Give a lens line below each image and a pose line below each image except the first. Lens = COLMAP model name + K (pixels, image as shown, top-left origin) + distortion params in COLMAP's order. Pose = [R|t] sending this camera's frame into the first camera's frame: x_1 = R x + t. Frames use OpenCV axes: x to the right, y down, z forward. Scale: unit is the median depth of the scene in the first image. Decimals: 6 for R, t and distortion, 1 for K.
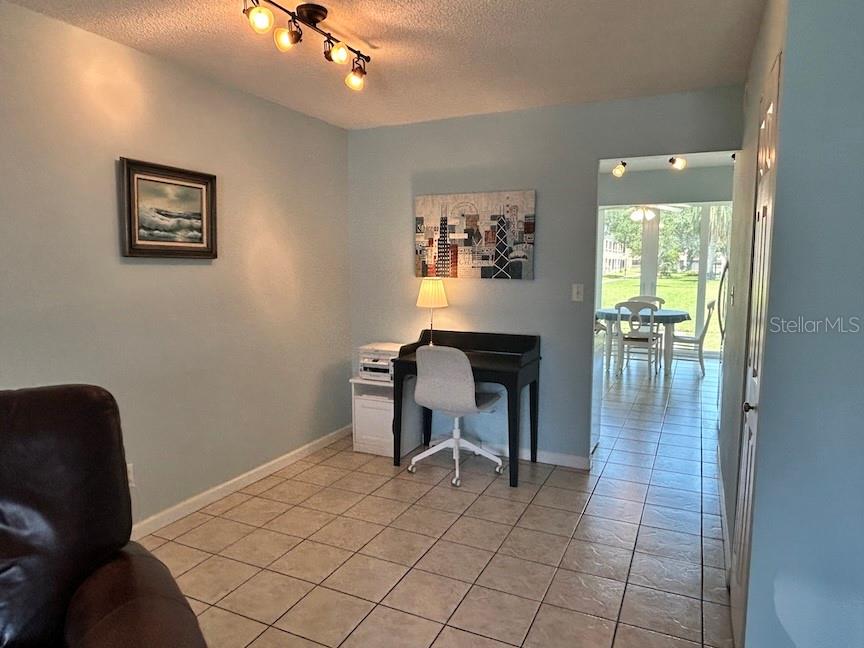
lens RADIAL K [[561.4, 0, 431.5], [0, 561.4, 320.8], [0, 0, 1]] dist [0.005092, 0.000279]
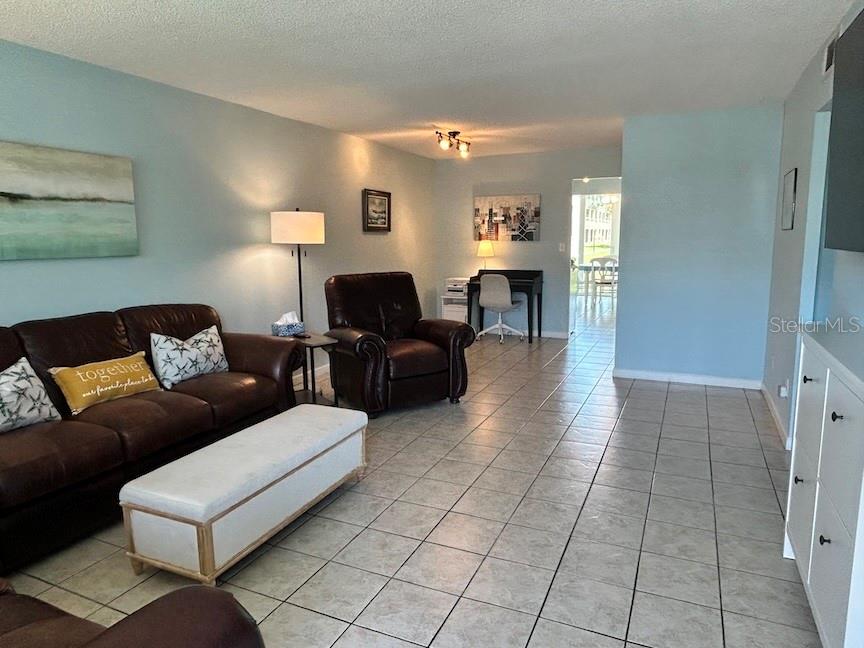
lens RADIAL K [[561.4, 0, 431.5], [0, 561.4, 319.5], [0, 0, 1]] dist [0.005092, 0.000279]
pose [[0.999850, -0.015089, 0.008462, -0.201141], [0.014693, 0.998876, 0.045065, 0.100279], [-0.009132, -0.044934, 0.998948, -0.901513]]
